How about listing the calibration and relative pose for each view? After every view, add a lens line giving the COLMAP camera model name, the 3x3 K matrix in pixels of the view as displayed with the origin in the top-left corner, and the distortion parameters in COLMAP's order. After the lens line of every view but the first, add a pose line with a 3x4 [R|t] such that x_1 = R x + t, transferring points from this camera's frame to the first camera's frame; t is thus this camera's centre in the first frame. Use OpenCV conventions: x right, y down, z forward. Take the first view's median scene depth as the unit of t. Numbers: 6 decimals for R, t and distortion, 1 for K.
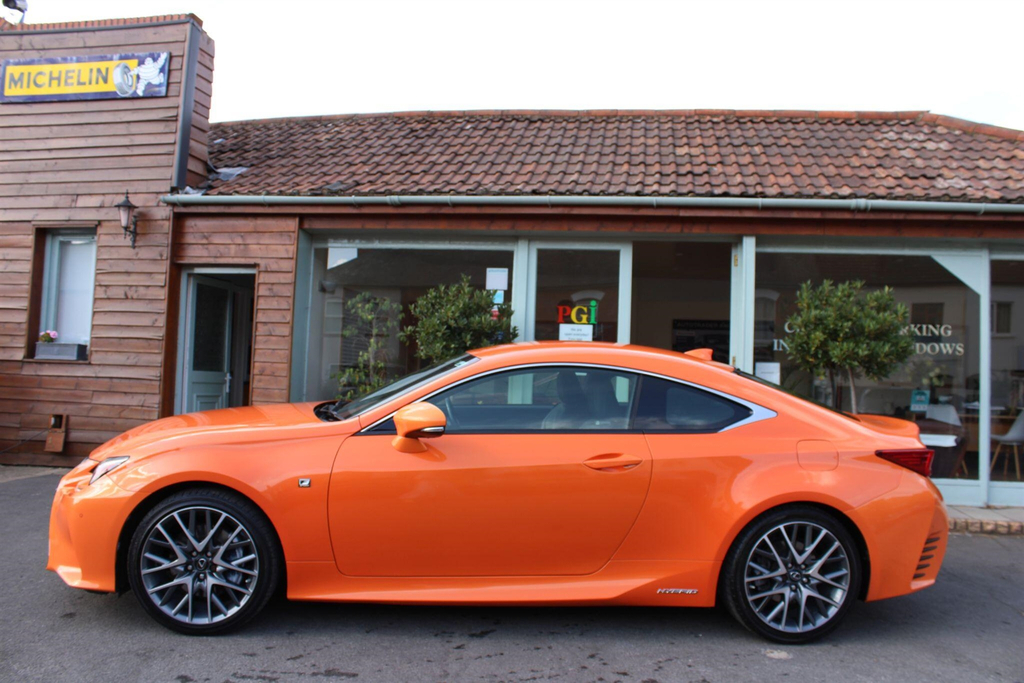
lens RADIAL K [[860.8, 0, 516.3], [0, 860.8, 324.7], [0, 0, 1]] dist [-0.162065, 0.148133]
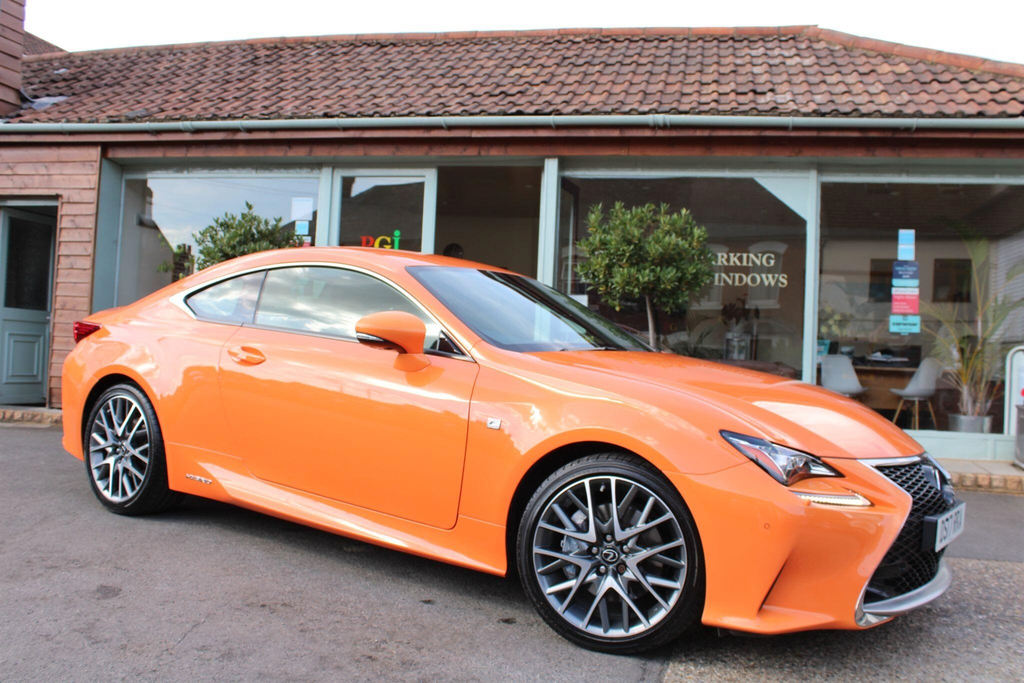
lens RADIAL K [[975.1, 0, 512.9], [0, 975.1, 325.5], [0, 0, 1]] dist [-0.140672, 0.147629]
pose [[0.998862, 0.004388, -0.047500, 0.269659], [-0.003074, 0.999611, 0.027712, 0.046778], [0.047603, -0.027534, 0.998487, -0.062362]]
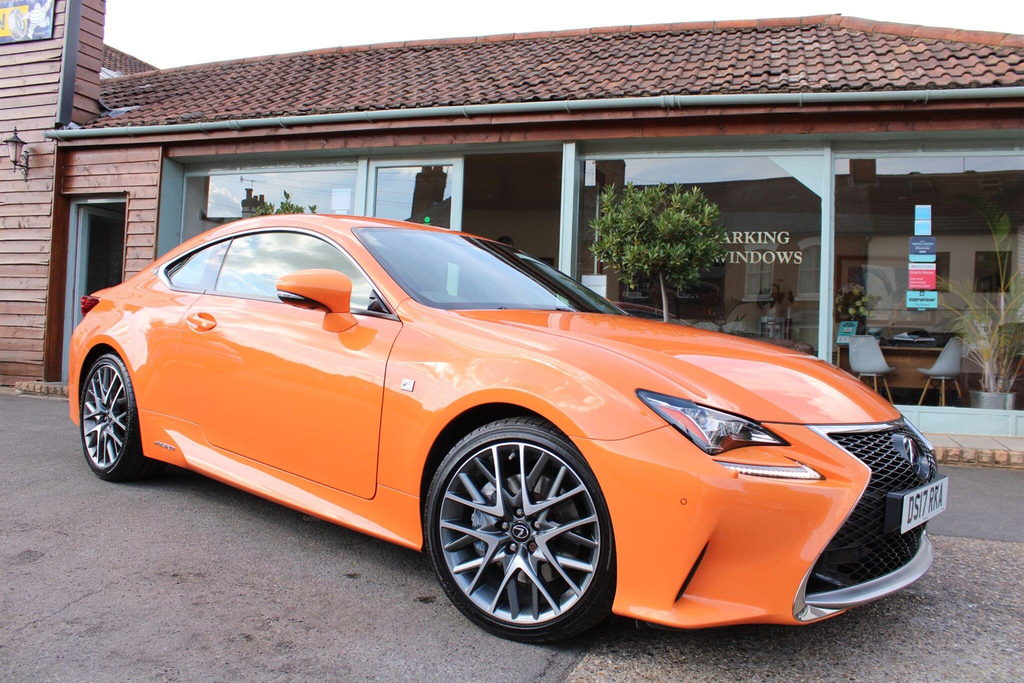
lens RADIAL K [[860.8, 0, 516.3], [0, 860.8, 324.7], [0, 0, 1]] dist [-0.162065, 0.148133]
pose [[0.989585, -0.002088, -0.143932, 0.336146], [0.006542, 0.999514, 0.030474, 0.067798], [0.143798, -0.031098, 0.989118, 0.030707]]
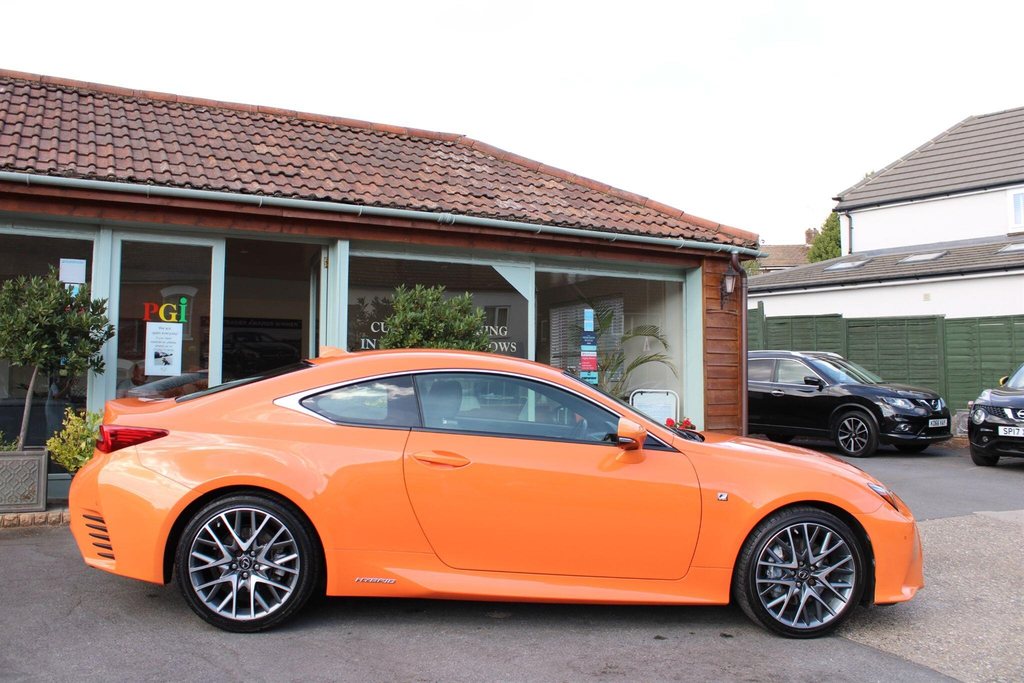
lens RADIAL K [[866.4, 0, 517.9], [0, 866.4, 322.1], [0, 0, 1]] dist [-0.159214, 0.145809]
pose [[0.796479, 0.008895, 0.604601, -0.185279], [-0.011626, 0.999932, 0.000604, -0.005920], [-0.604555, -0.007511, 0.796528, 0.023483]]
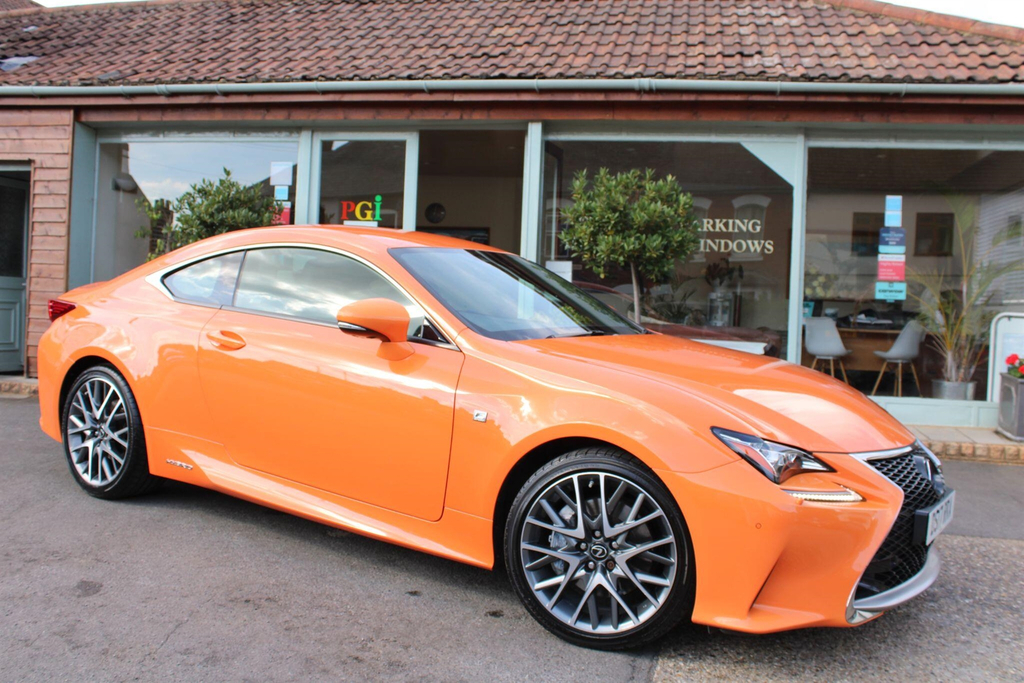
lens RADIAL K [[973.9, 0, 512.8], [0, 973.9, 324.8], [0, 0, 1]] dist [-0.142652, 0.153048]
pose [[0.999582, 0.002249, -0.028836, 0.267227], [0.000032, 0.996886, 0.078857, 0.029134], [0.028923, -0.078825, 0.996469, -0.050246]]
